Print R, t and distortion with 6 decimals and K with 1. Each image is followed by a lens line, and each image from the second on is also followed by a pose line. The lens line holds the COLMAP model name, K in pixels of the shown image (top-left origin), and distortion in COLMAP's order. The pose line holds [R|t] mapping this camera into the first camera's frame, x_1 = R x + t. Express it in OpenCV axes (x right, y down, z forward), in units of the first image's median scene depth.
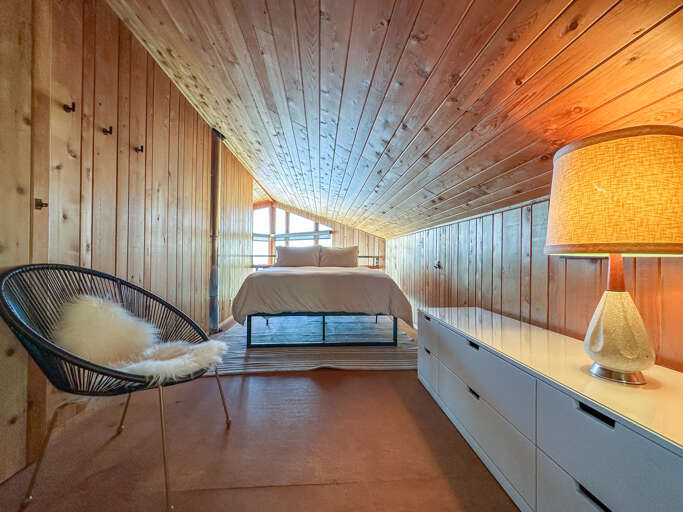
lens RADIAL K [[280.7, 0, 341.5], [0, 280.7, 256.0], [0, 0, 1]] dist [-0.000619, -0.000012]
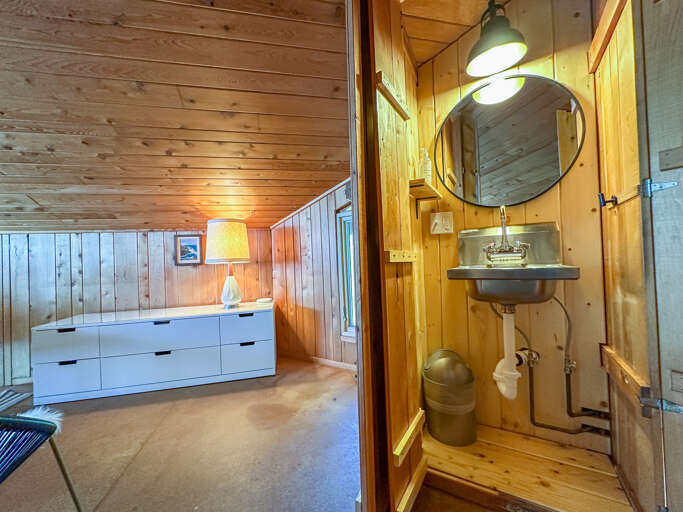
lens RADIAL K [[280.7, 0, 341.5], [0, 280.7, 256.0], [0, 0, 1]] dist [-0.000619, -0.000012]
pose [[-0.141845, 0.008224, 0.989855, -0.803020], [0.032156, 0.999476, -0.003696, -0.009713], [-0.989366, 0.031306, -0.142035, 0.143193]]
